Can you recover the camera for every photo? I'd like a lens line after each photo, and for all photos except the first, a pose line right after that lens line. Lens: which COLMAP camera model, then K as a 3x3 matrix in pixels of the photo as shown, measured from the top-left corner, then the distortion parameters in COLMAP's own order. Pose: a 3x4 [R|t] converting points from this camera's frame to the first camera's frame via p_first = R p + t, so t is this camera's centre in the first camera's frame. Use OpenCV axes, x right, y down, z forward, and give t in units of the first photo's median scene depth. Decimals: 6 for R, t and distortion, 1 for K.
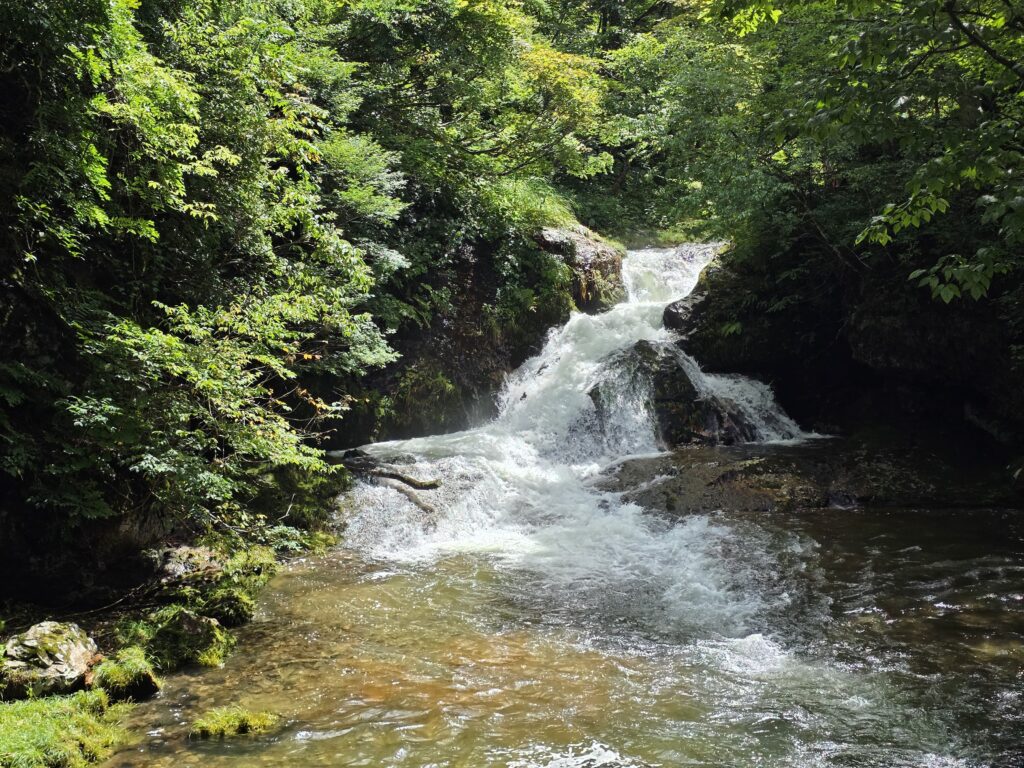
lens RADIAL K [[1369.0, 0, 512.4], [0, 1369.0, 384.2], [0, 0, 1]] dist [0.134410, 0.000000]
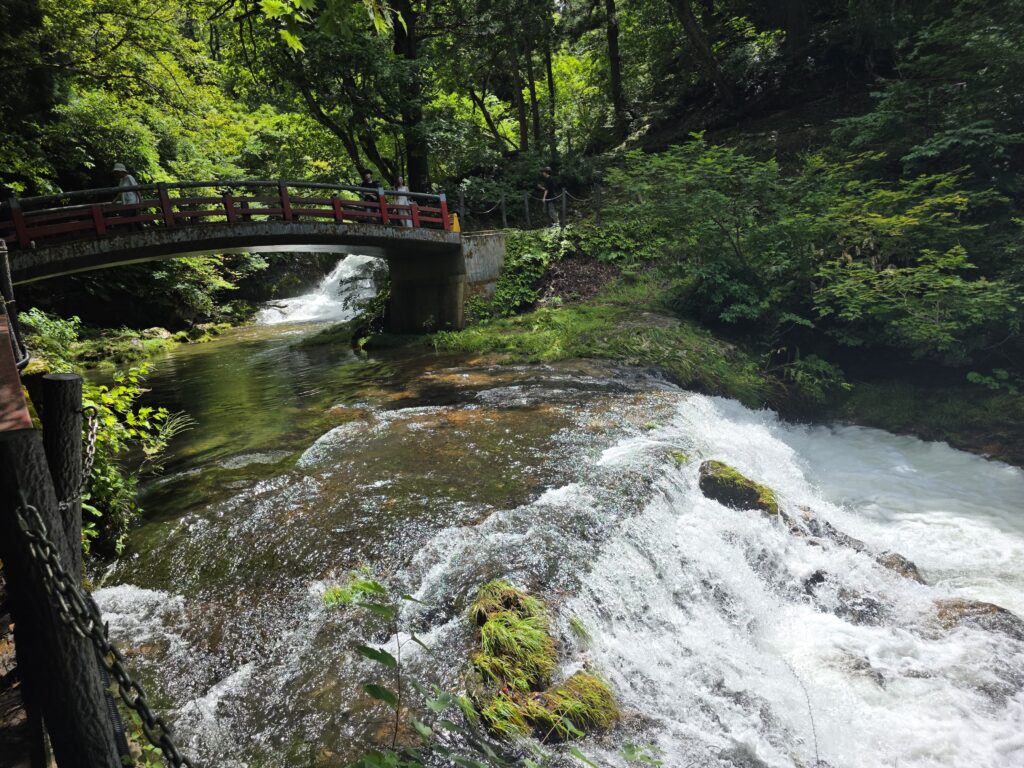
lens RADIAL K [[689.3, 0, 511.4], [0, 689.3, 383.7], [0, 0, 1]] dist [-0.003937, -0.000368]
pose [[0.984654, -0.119575, 0.127115, 0.254710], [0.108060, 0.989696, 0.093939, 0.178091], [-0.137038, -0.078761, 0.987430, -0.697468]]
